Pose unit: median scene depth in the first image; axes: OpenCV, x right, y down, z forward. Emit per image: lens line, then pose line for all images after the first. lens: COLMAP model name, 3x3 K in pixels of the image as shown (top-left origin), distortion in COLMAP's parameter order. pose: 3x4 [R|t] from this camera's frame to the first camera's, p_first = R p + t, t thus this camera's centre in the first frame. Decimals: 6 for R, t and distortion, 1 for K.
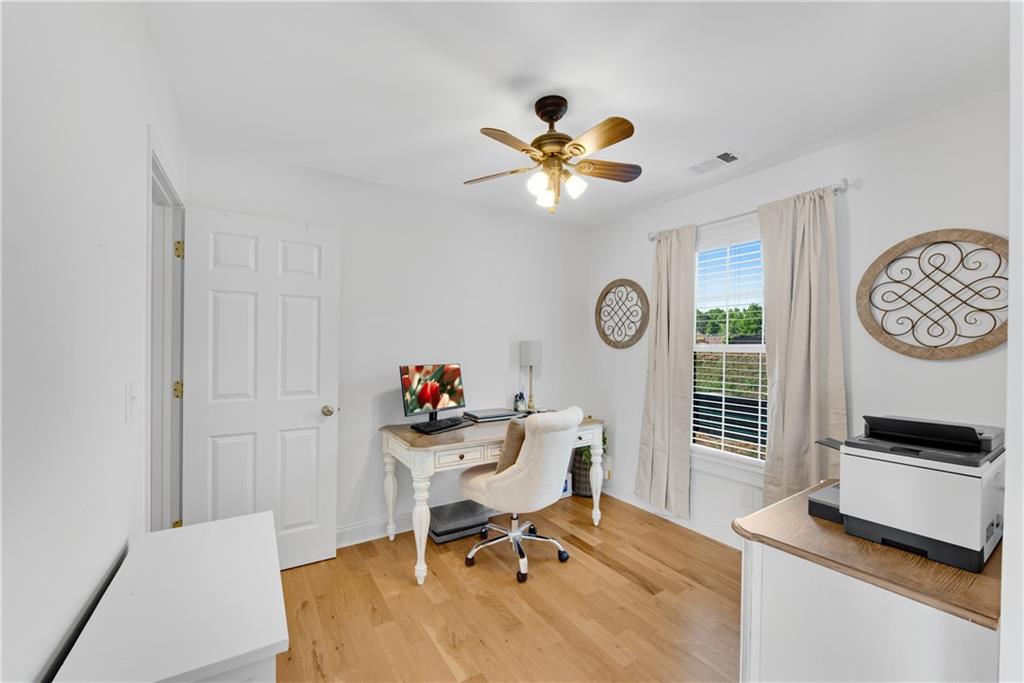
lens RADIAL K [[422.5, 0, 514.5], [0, 422.5, 348.1], [0, 0, 1]] dist [0.000004, 0.000053]
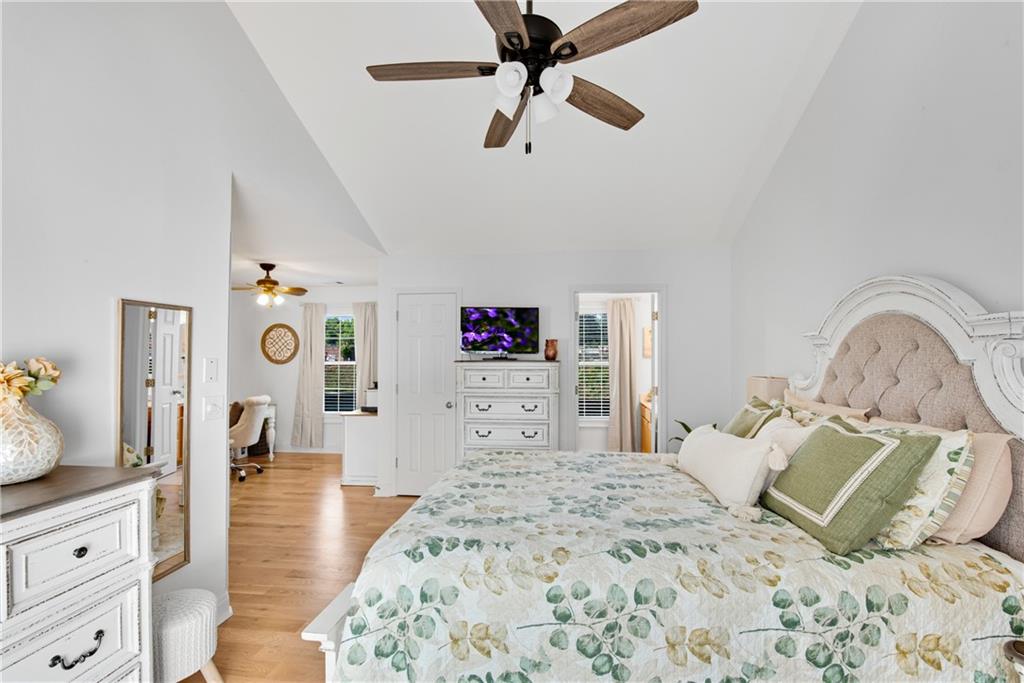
lens RADIAL K [[422.5, 0, 514.5], [0, 422.5, 348.1], [0, 0, 1]] dist [0.000004, 0.000053]
pose [[0.661412, 0.004038, 0.750012, -0.441024], [0.014943, 0.999716, -0.018560, -0.019316], [-0.749874, 0.023483, 0.661164, -0.919001]]
